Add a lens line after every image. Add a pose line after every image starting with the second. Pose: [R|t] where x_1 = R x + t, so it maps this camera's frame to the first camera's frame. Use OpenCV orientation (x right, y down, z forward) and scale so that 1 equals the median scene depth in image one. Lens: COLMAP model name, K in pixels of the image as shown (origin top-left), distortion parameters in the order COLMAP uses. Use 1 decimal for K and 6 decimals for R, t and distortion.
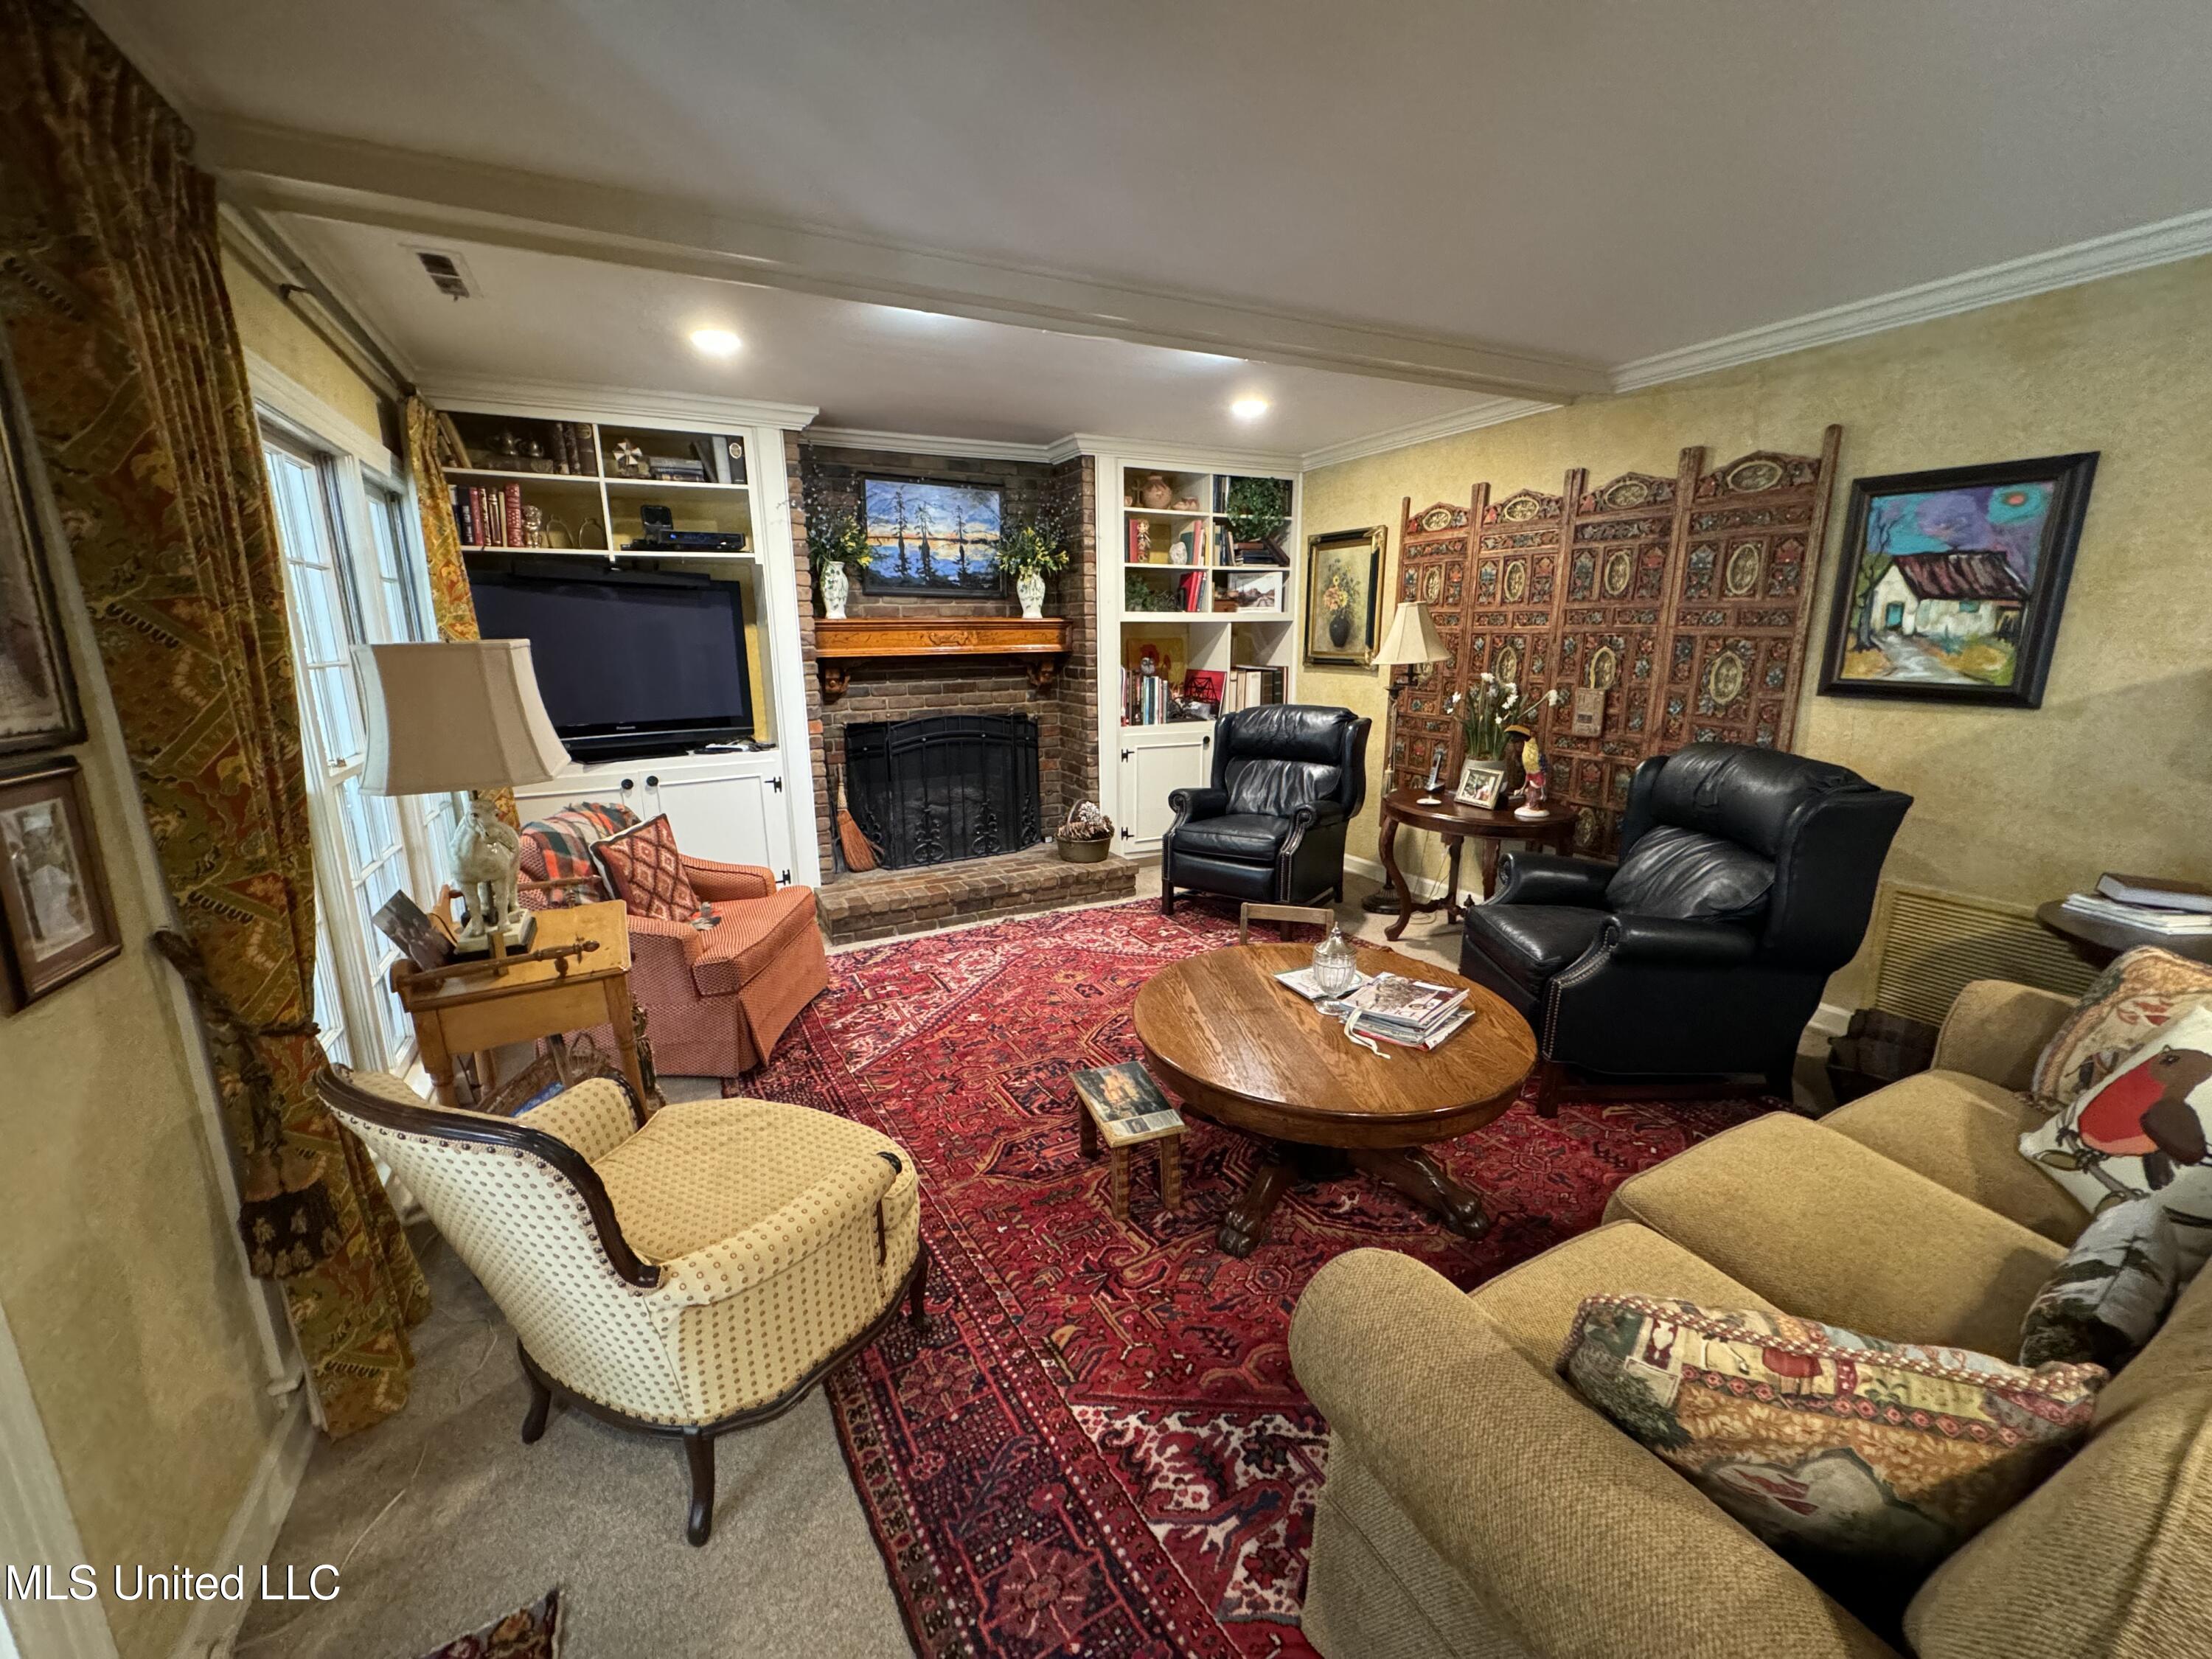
lens RADIAL K [[882.5, 0, 1109.6], [0, 882.5, 825.3], [0, 0, 1]] dist [0.000461, 0.000258]
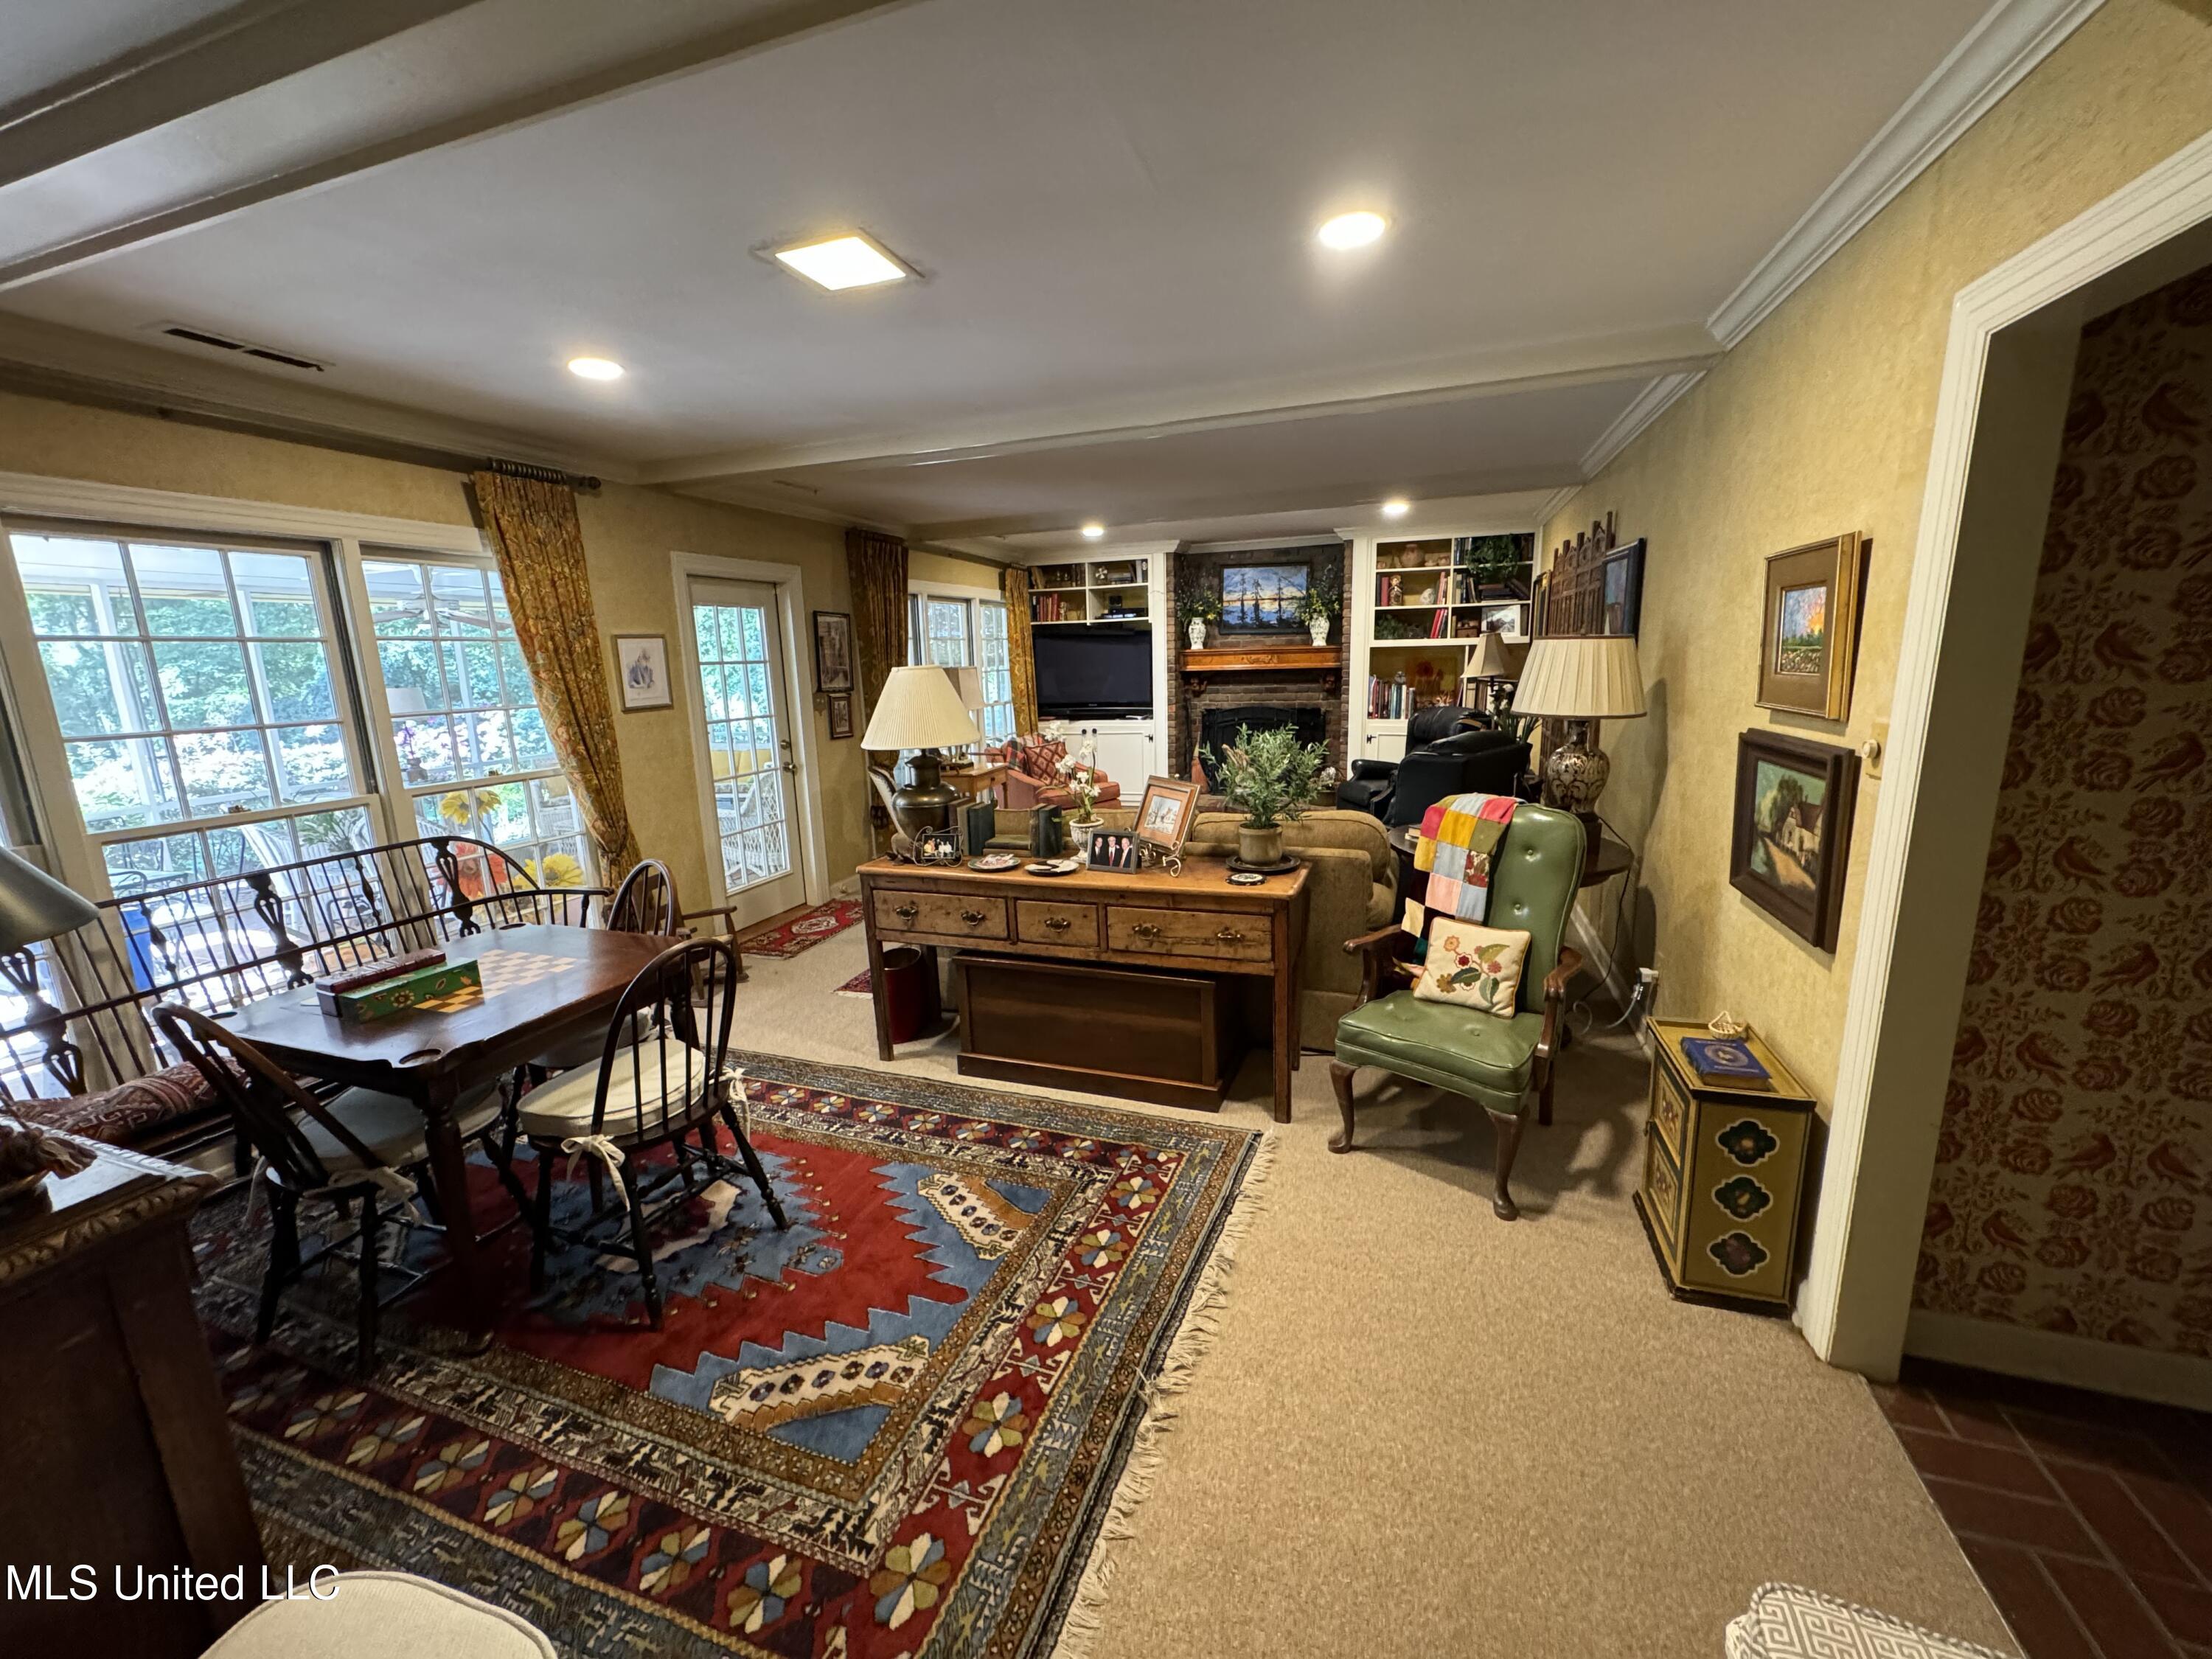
lens RADIAL K [[882.5, 0, 1103.7], [0, 882.5, 821.9], [0, 0, 1]] dist [0.000461, 0.000258]
pose [[0.683515, 0.127405, -0.718732, 0.834294], [-0.138062, 0.989442, 0.044095, 0.055050], [0.716761, 0.069090, 0.693888, -0.326623]]
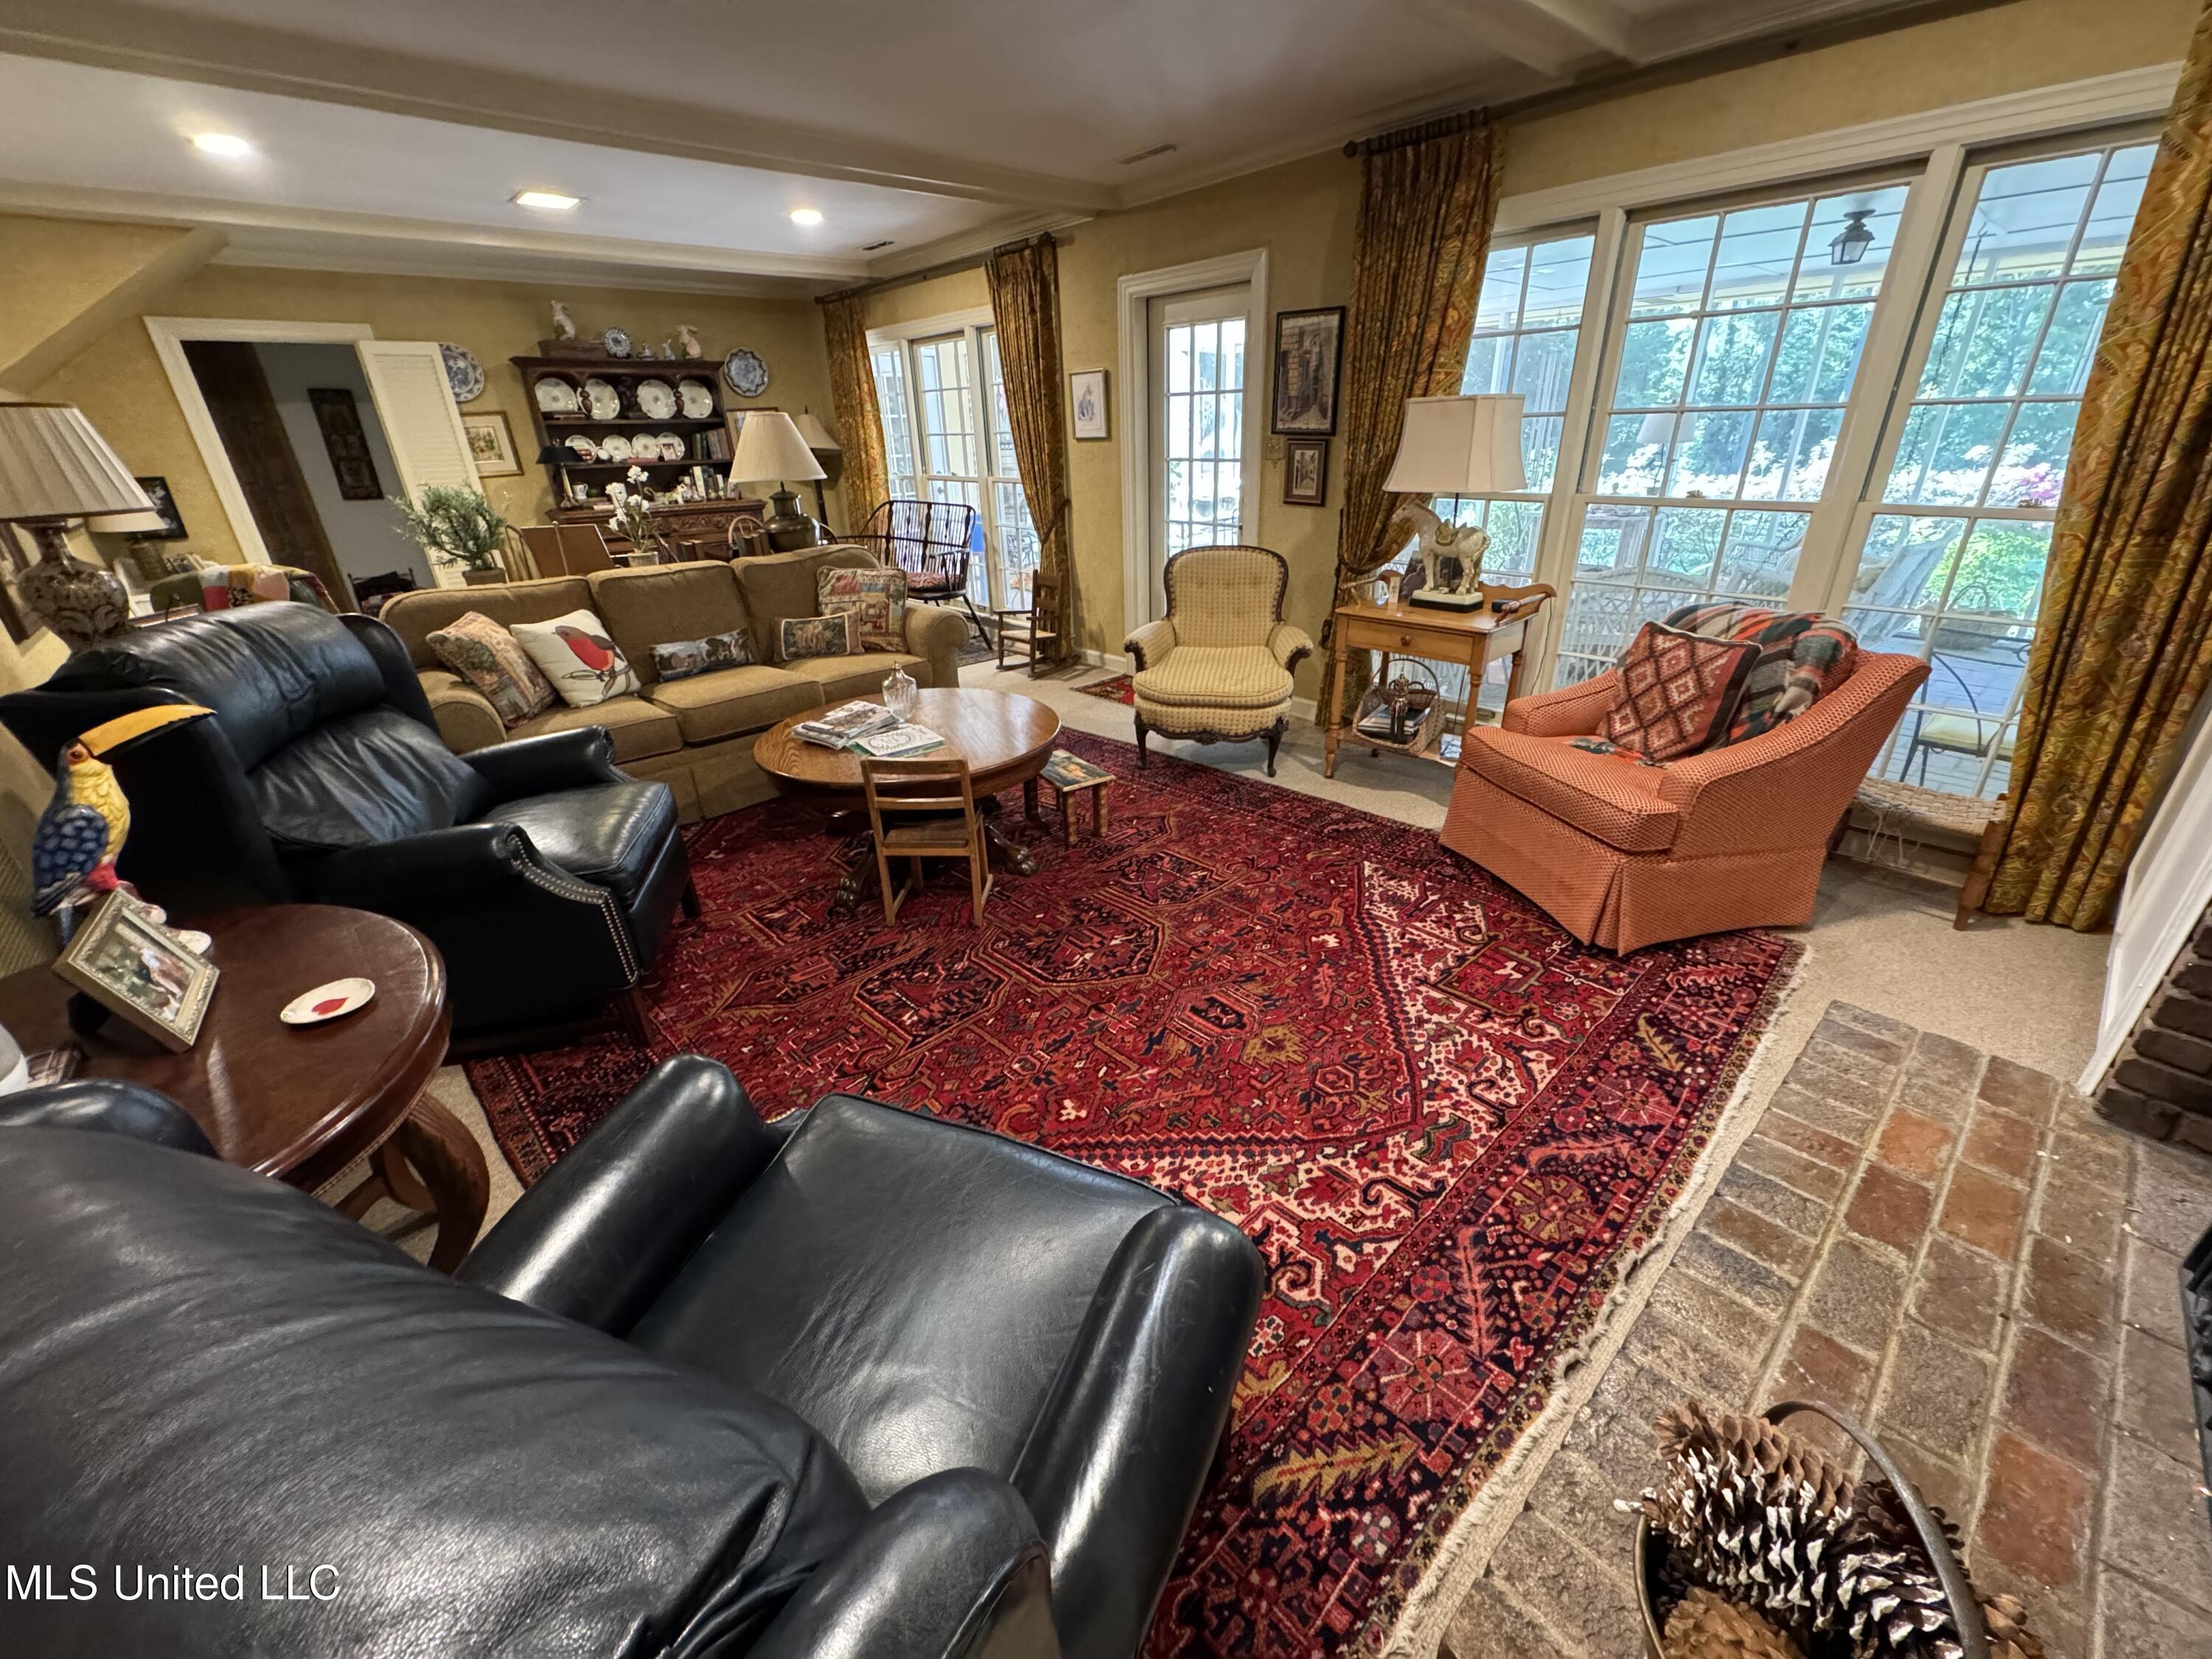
lens RADIAL K [[882.5, 0, 1110.8], [0, 882.5, 830.6], [0, 0, 1]] dist [0.000461, 0.000258]
pose [[-0.967288, 0.143678, -0.209072, 0.123850], [-0.012862, 0.795315, 0.606060, -0.225237], [0.253356, 0.588924, -0.767450, 1.054448]]
